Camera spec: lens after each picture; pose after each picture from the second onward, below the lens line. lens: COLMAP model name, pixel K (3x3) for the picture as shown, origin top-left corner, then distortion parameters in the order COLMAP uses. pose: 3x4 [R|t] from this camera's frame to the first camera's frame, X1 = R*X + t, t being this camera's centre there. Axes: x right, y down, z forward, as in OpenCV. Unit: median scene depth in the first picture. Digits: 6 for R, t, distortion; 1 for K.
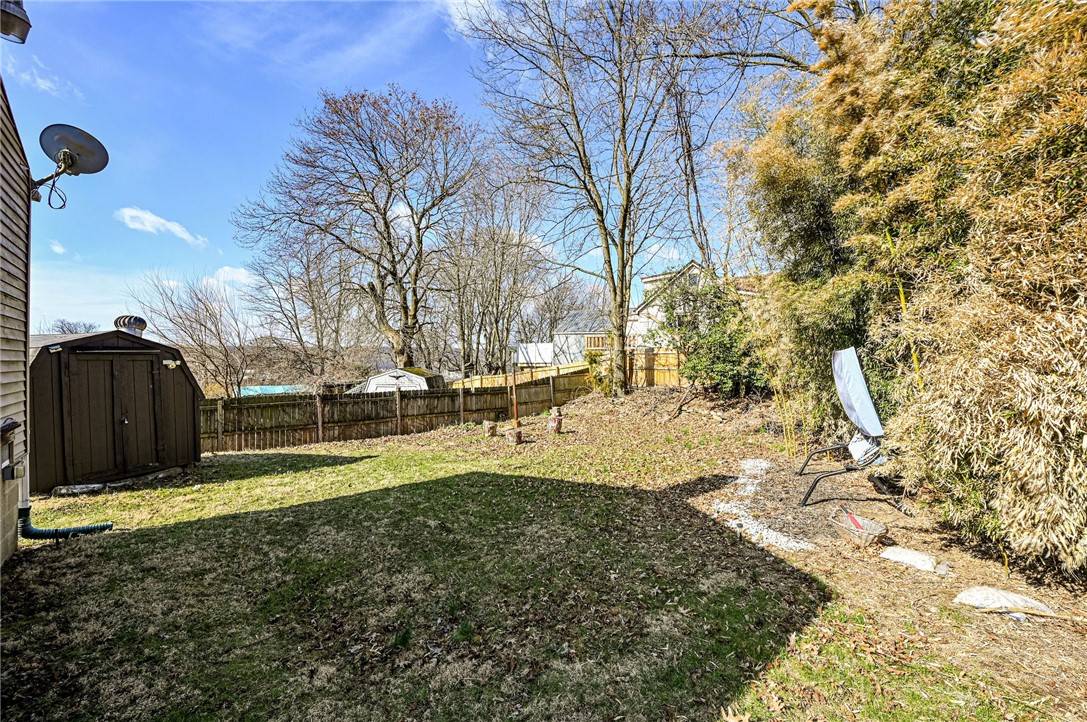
lens RADIAL K [[439.5, 0, 538.9], [0, 439.5, 350.8], [0, 0, 1]] dist [0.000198, -0.000105]
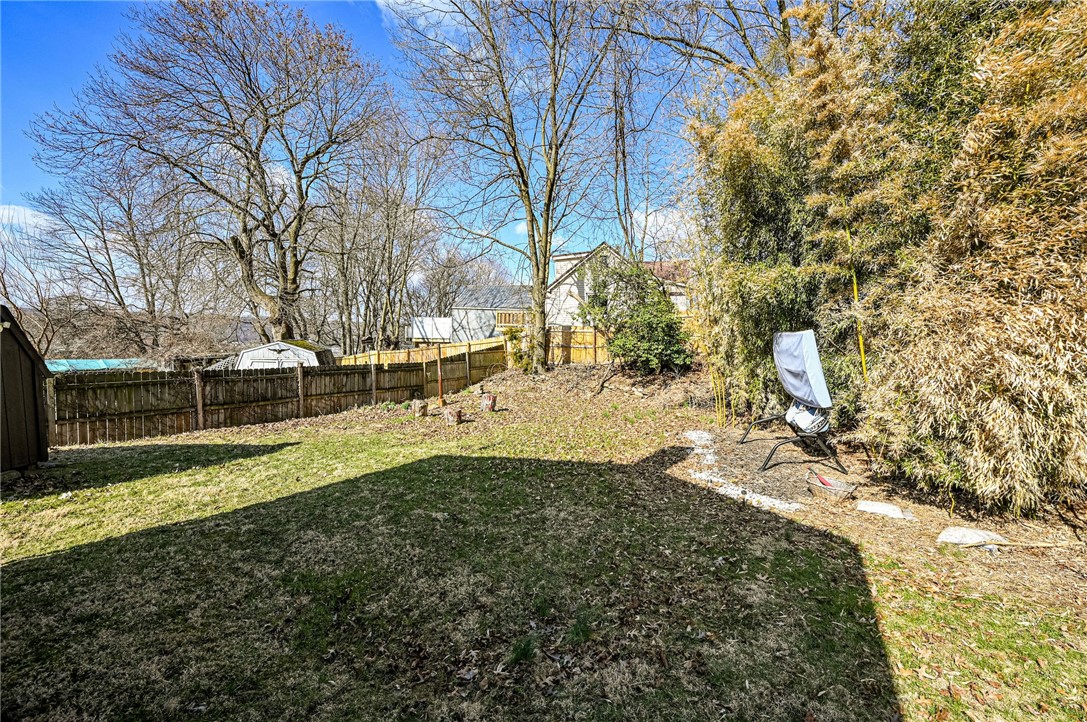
lens RADIAL K [[442.2, 0, 541.5], [0, 442.2, 355.6], [0, 0, 1]] dist [-0.000031, -0.000024]
pose [[0.958670, 0.012828, 0.284231, -0.105006], [-0.030594, 0.997839, 0.058154, 0.004649], [-0.282871, -0.064446, 0.956990, 0.039189]]
